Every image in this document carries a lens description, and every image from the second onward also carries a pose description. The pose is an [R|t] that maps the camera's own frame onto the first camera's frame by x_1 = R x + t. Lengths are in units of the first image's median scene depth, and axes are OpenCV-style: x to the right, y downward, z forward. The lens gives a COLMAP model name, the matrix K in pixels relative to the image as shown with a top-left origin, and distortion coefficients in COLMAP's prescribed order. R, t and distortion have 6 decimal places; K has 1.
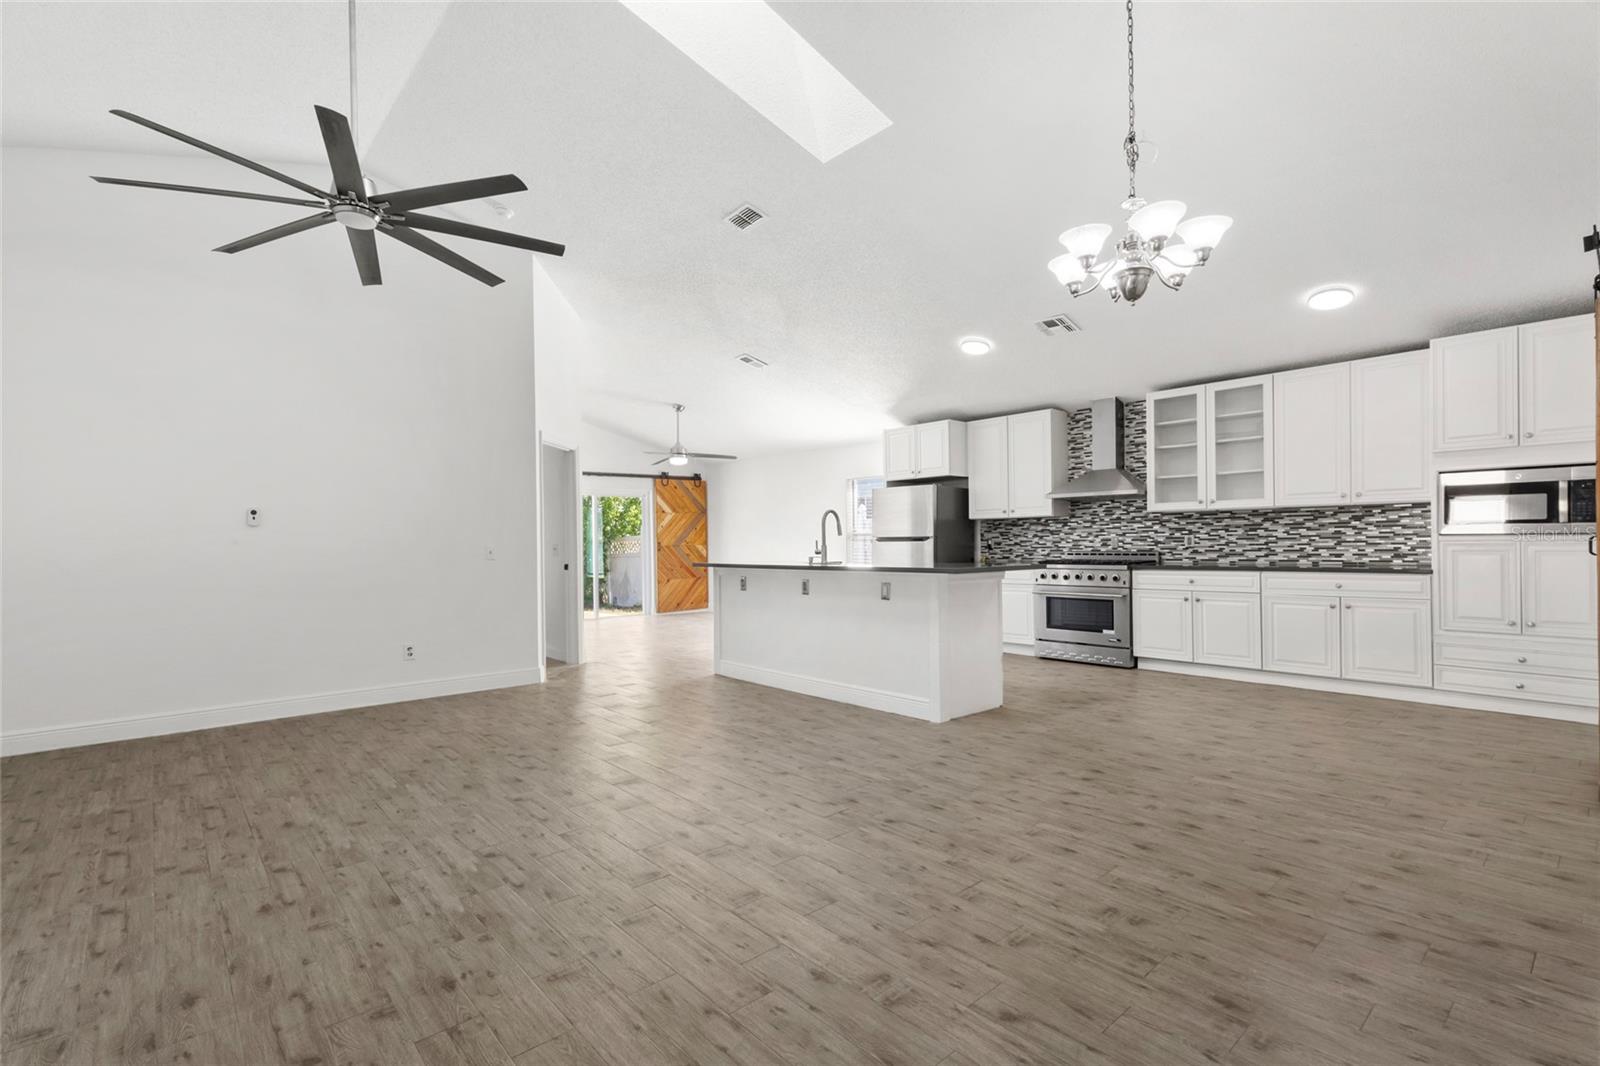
lens RADIAL K [[742.5, 0, 798.3], [0, 742.5, 537.8], [0, 0, 1]] dist [0.001993, 0.000360]
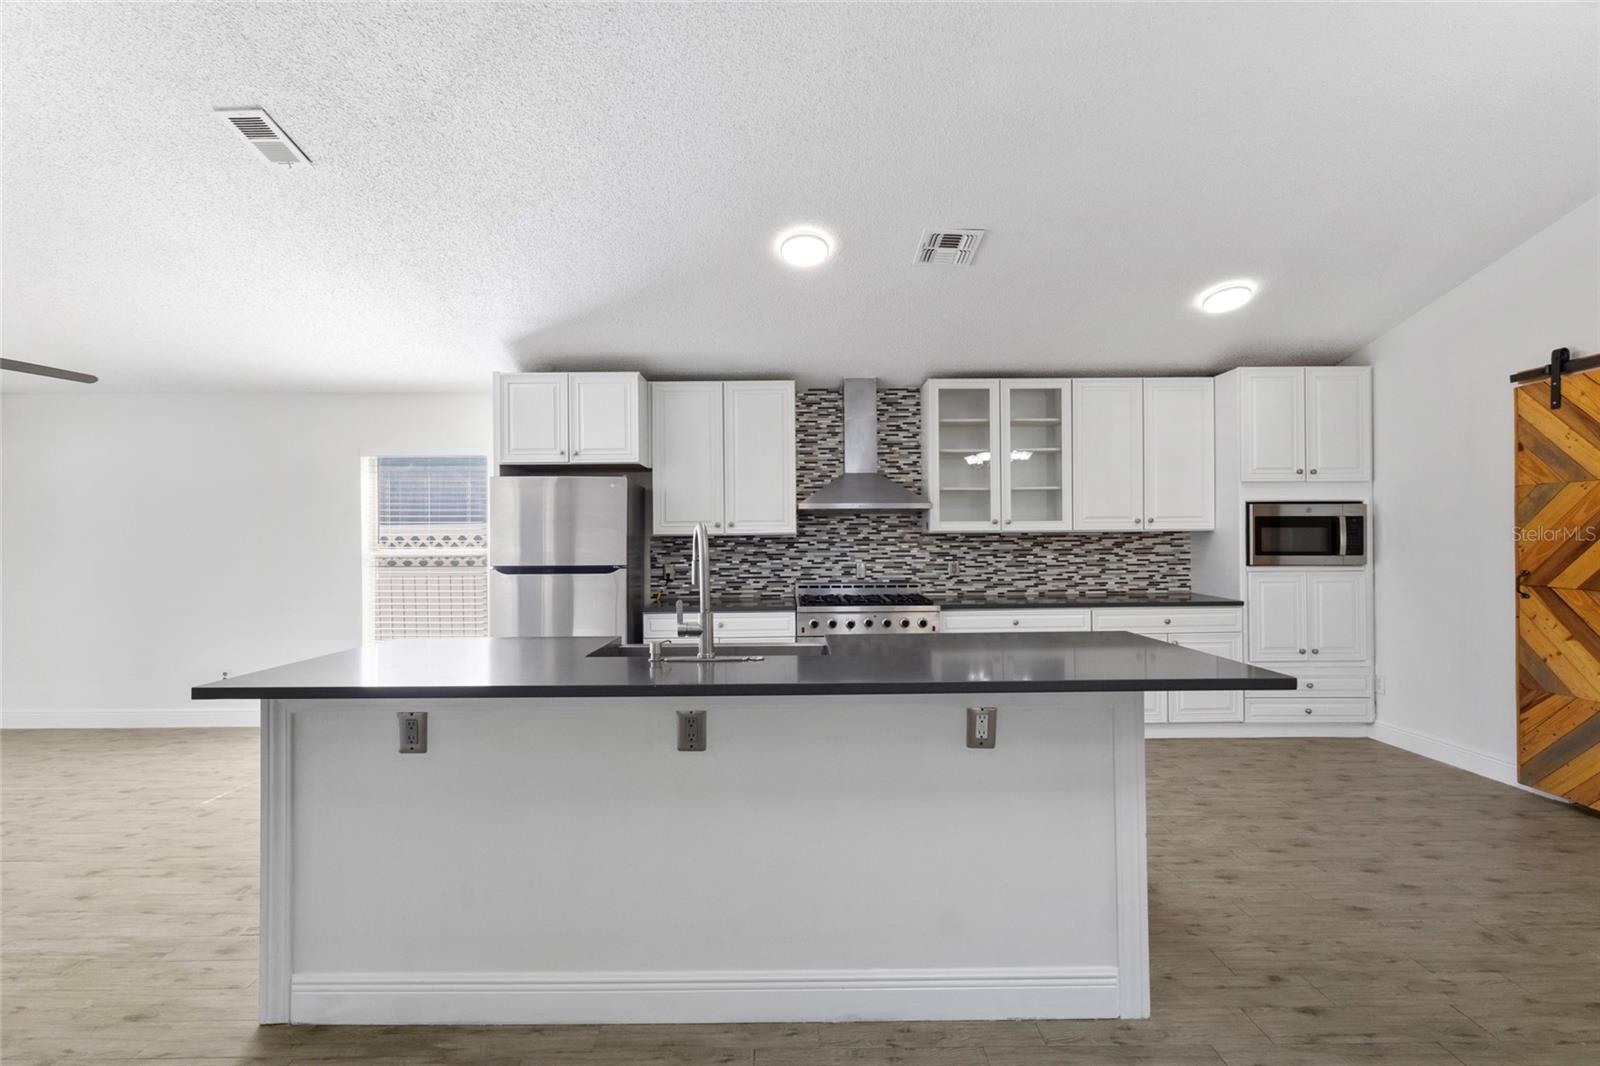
lens RADIAL K [[735.7, 0, 804.6], [0, 735.7, 535.8], [0, 0, 1]] dist [-0.001704, -0.000319]
pose [[0.658071, 0.010627, 0.752881, -0.192757], [-0.004395, 0.999938, -0.010273, -0.023068], [-0.752943, 0.003451, 0.658077, 0.599777]]
